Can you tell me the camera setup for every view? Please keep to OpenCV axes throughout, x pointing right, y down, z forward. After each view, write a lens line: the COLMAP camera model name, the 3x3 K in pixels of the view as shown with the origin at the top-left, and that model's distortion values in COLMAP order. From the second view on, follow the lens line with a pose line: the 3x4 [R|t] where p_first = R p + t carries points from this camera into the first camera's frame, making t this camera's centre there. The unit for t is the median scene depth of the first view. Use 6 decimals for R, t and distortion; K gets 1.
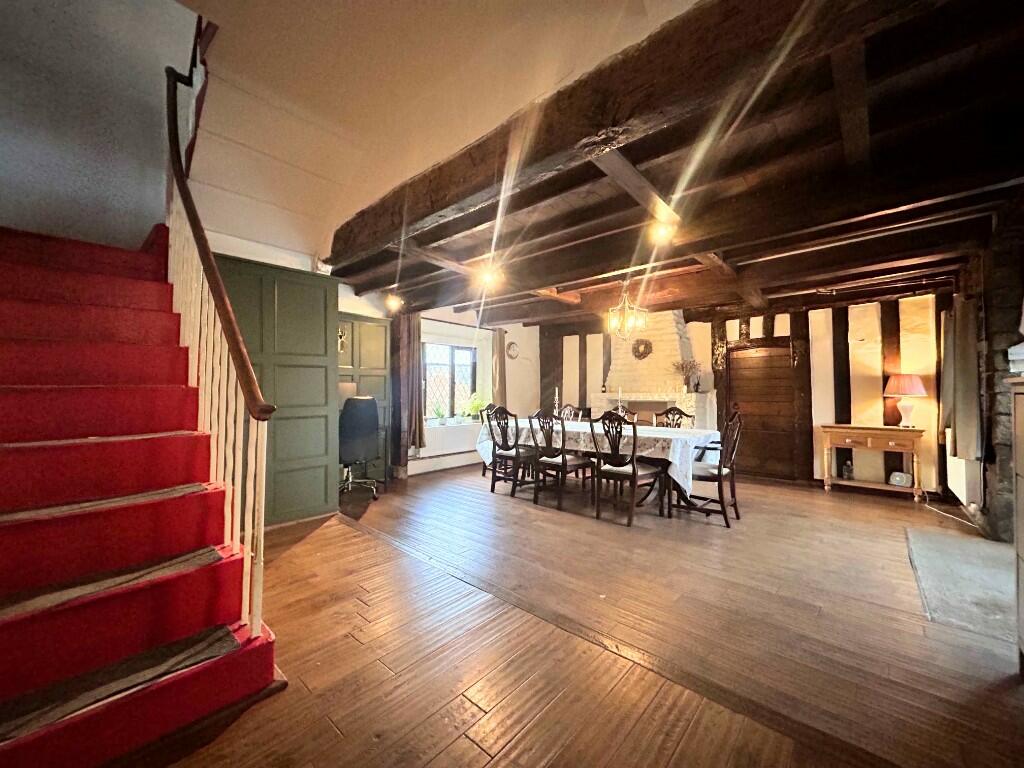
lens RADIAL K [[408.3, 0, 511.6], [0, 408.3, 384.4], [0, 0, 1]] dist [-0.001165, 0.000388]
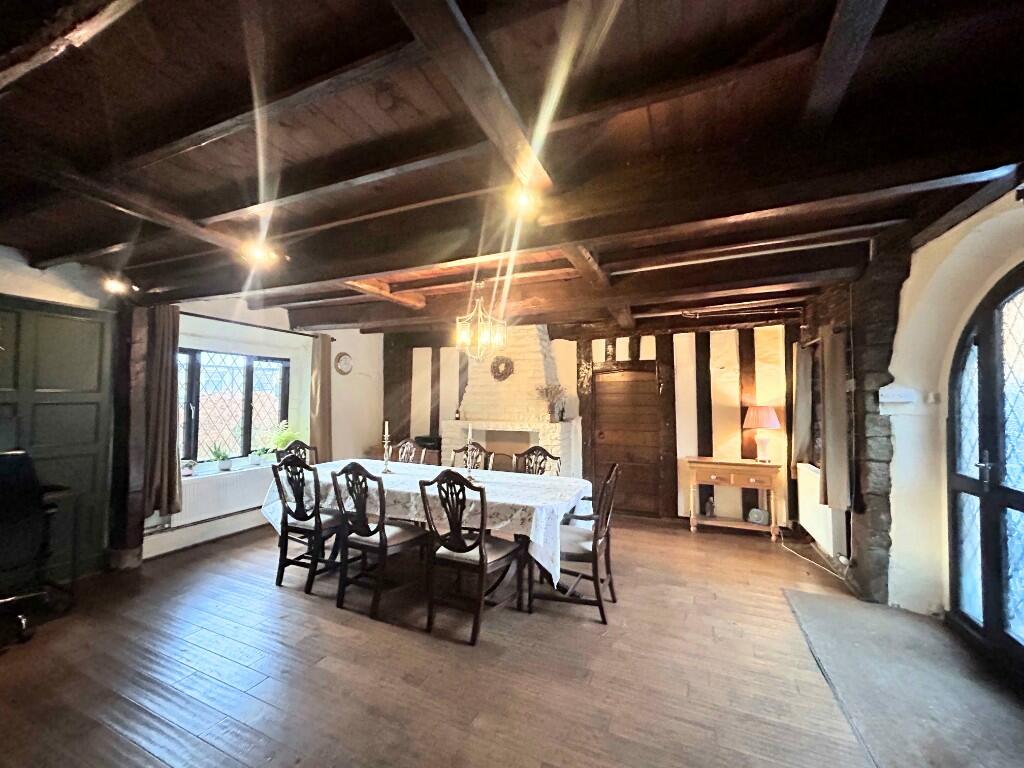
lens RADIAL K [[408.3, 0, 508.1], [0, 408.3, 385.1], [0, 0, 1]] dist [-0.001165, 0.000388]
pose [[0.952875, 0.015763, 0.302953, 0.102574], [-0.010684, 0.999773, -0.018415, -0.049241], [-0.303174, 0.014310, 0.952828, 0.262251]]
